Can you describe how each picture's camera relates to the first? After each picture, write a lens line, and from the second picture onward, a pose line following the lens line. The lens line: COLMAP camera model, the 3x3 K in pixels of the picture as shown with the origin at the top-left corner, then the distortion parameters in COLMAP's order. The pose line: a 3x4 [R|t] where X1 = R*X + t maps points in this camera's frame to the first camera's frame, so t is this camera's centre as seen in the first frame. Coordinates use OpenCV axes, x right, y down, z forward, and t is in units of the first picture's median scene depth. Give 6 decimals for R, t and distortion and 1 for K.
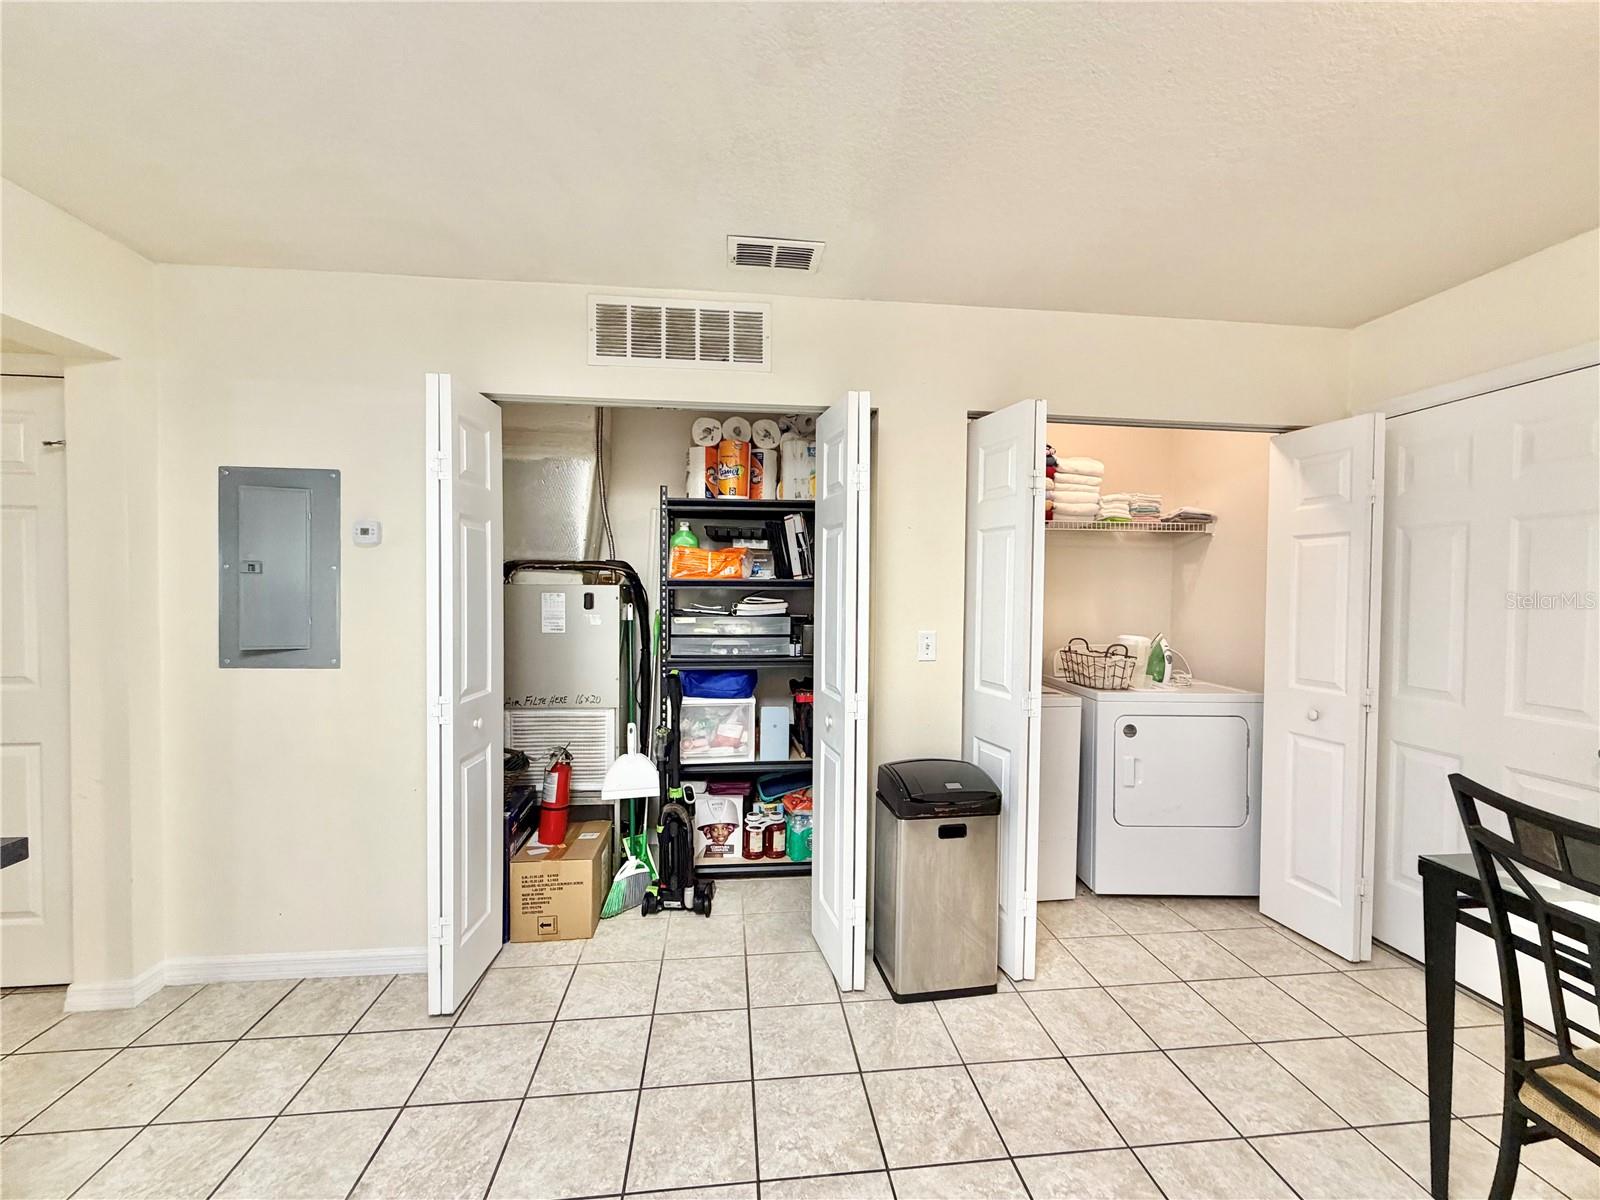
lens RADIAL K [[639.5, 0, 792.6], [0, 639.5, 598.2], [0, 0, 1]] dist [-0.001642, 0.000466]
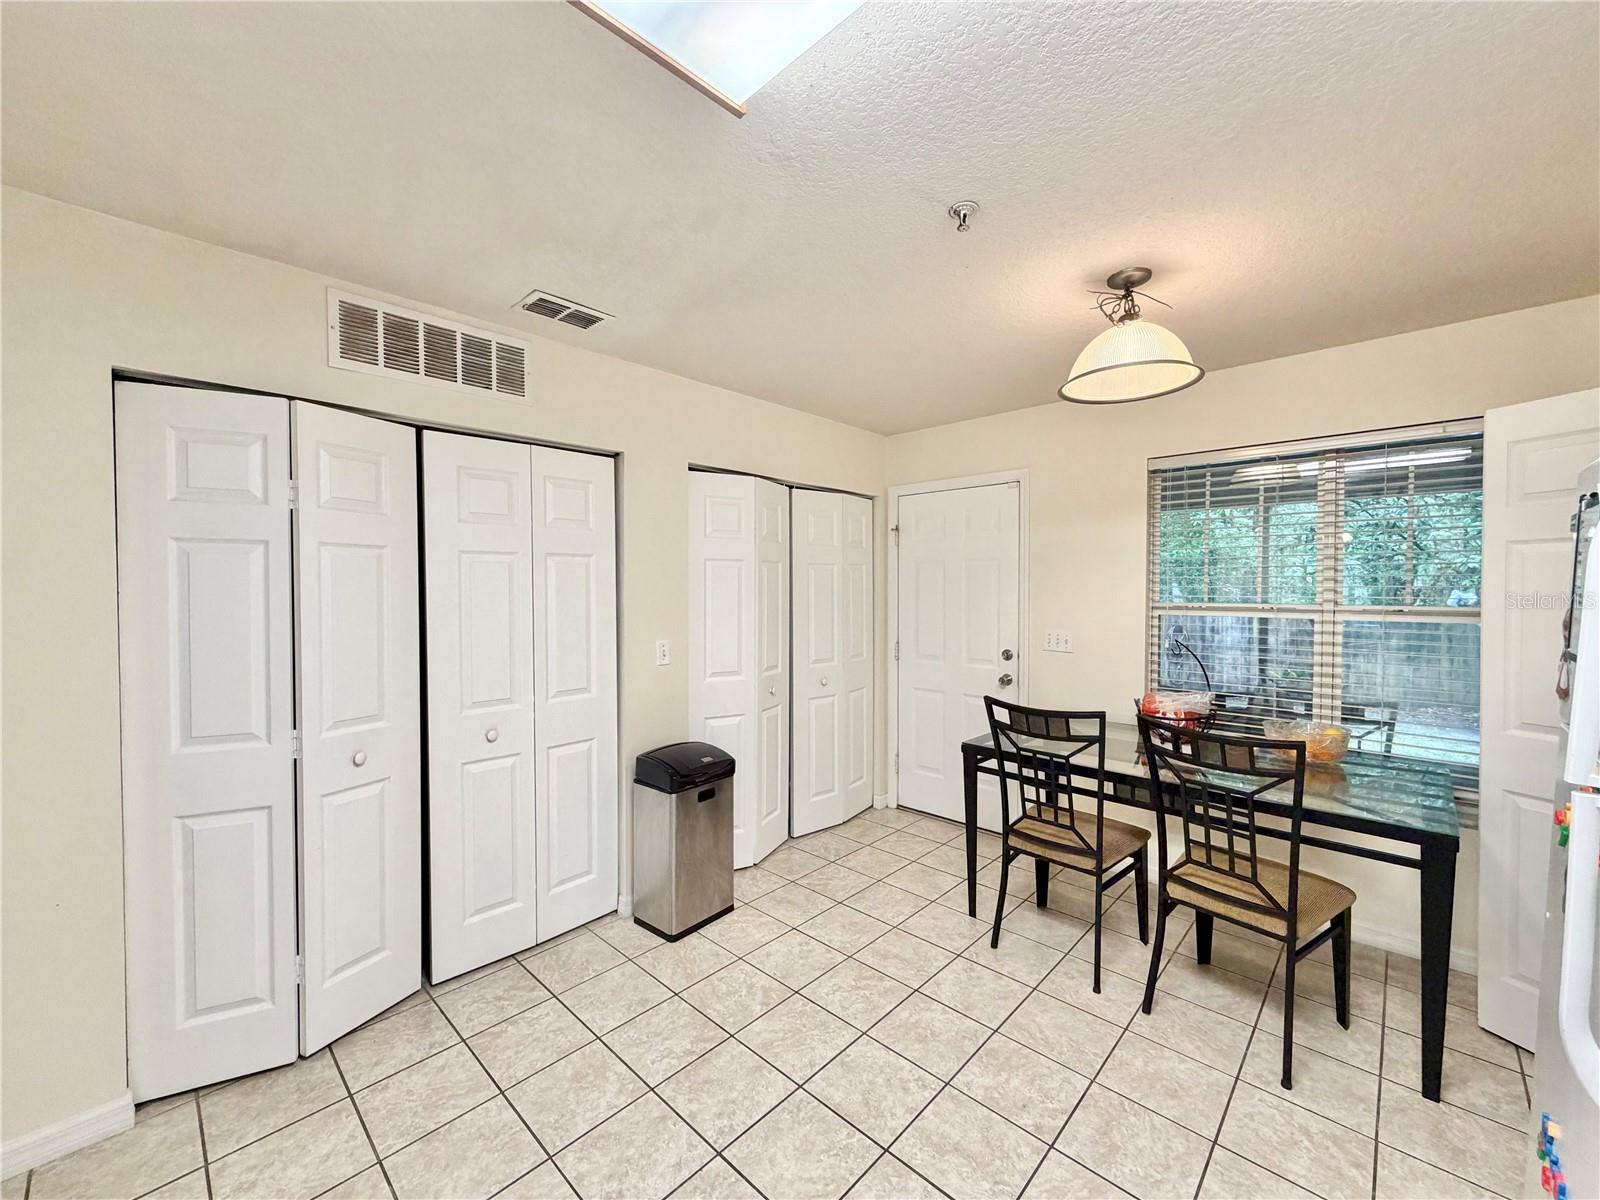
lens RADIAL K [[639.5, 0, 797.9], [0, 639.5, 595.2], [0, 0, 1]] dist [-0.001642, 0.000466]
pose [[0.763057, -0.019410, 0.646039, -0.453281], [0.019291, 0.999788, 0.007253, -0.045568], [-0.646043, 0.006928, 0.763270, -0.110582]]
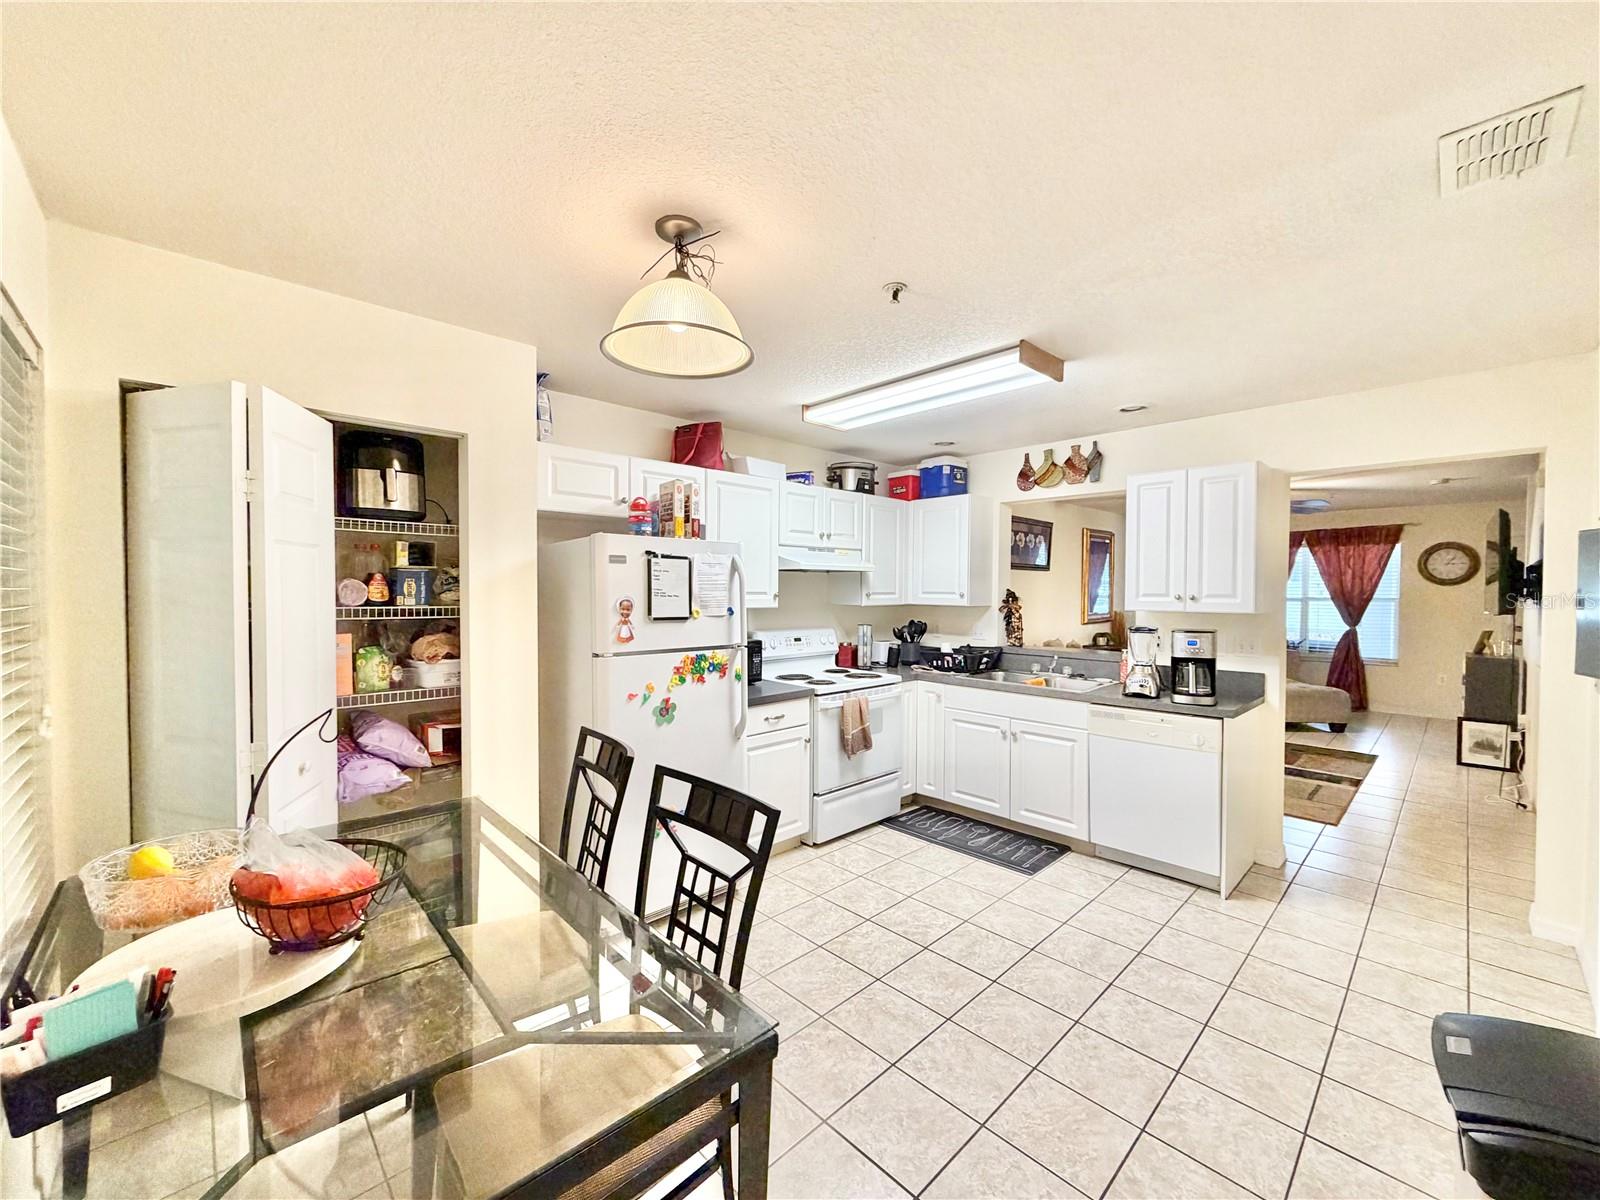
lens RADIAL K [[639.5, 0, 796.5], [0, 639.5, 600.4], [0, 0, 1]] dist [-0.001642, 0.000466]
pose [[-0.790980, -0.007559, -0.611795, 0.997835], [-0.026100, 0.999430, 0.021396, -0.053521], [0.611285, 0.032892, -0.790727, 1.104527]]
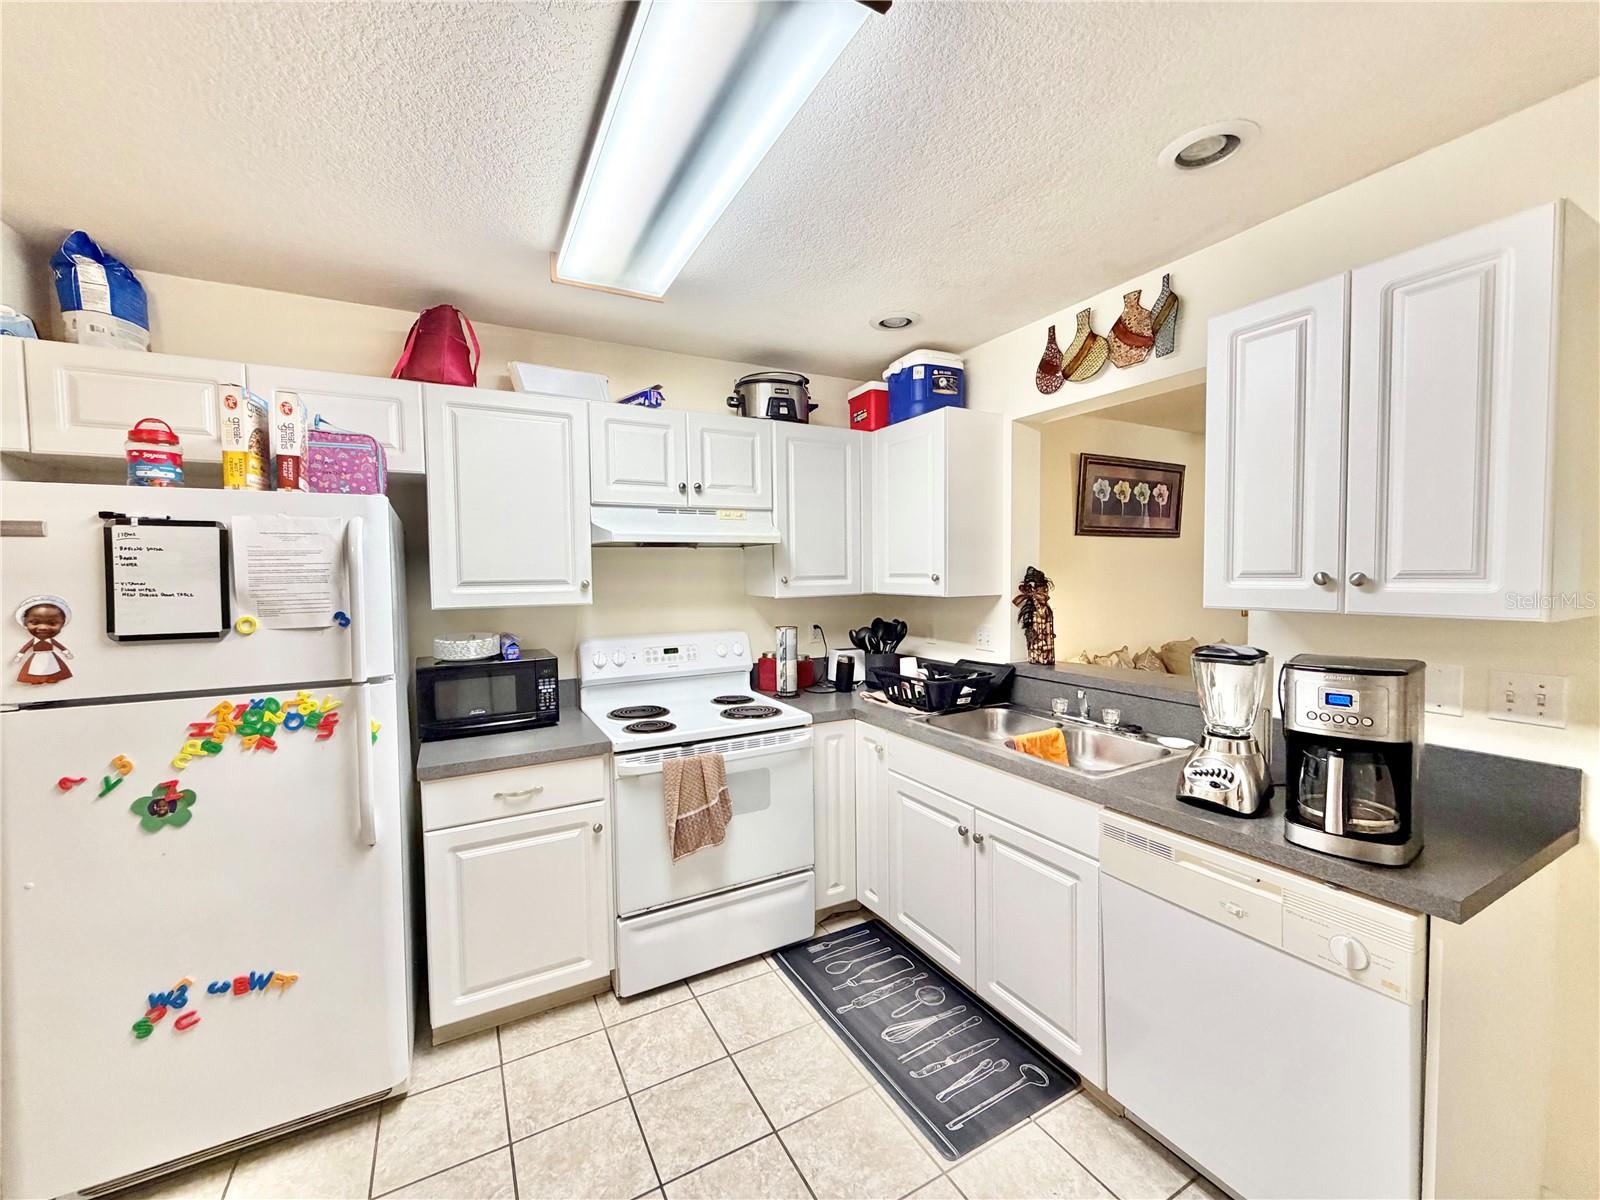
lens RADIAL K [[639.5, 0, 796.7], [0, 639.5, 599.5], [0, 0, 1]] dist [-0.001642, 0.000466]
pose [[-0.922815, 0.015568, -0.384929, 0.002027], [-0.005713, 0.998520, 0.054078, -0.065405], [0.385202, 0.052103, -0.921360, 0.823994]]
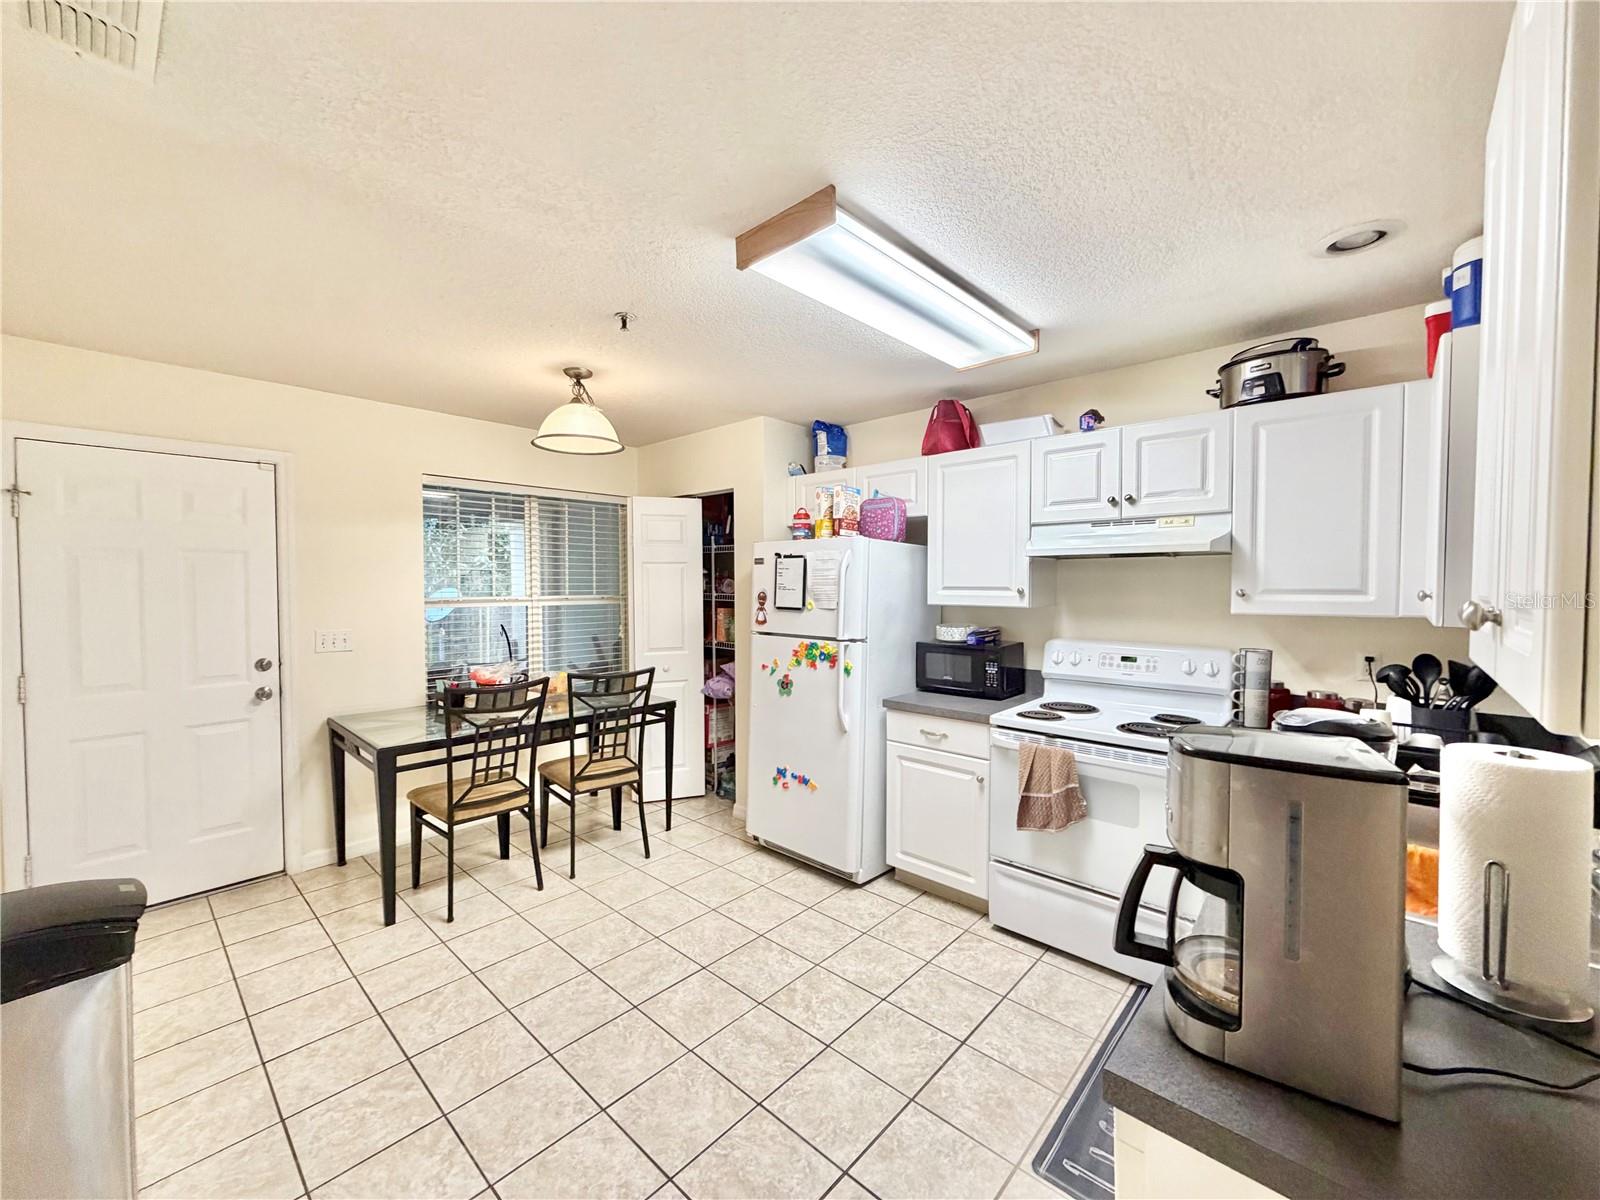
lens RADIAL K [[639.5, 0, 791.7], [0, 639.5, 601.4], [0, 0, 1]] dist [-0.001642, 0.000466]
pose [[-0.659812, -0.036712, 0.750533, -0.825708], [0.002921, 0.998673, 0.051417, -0.079570], [-0.751425, 0.036119, -0.658830, 0.928445]]
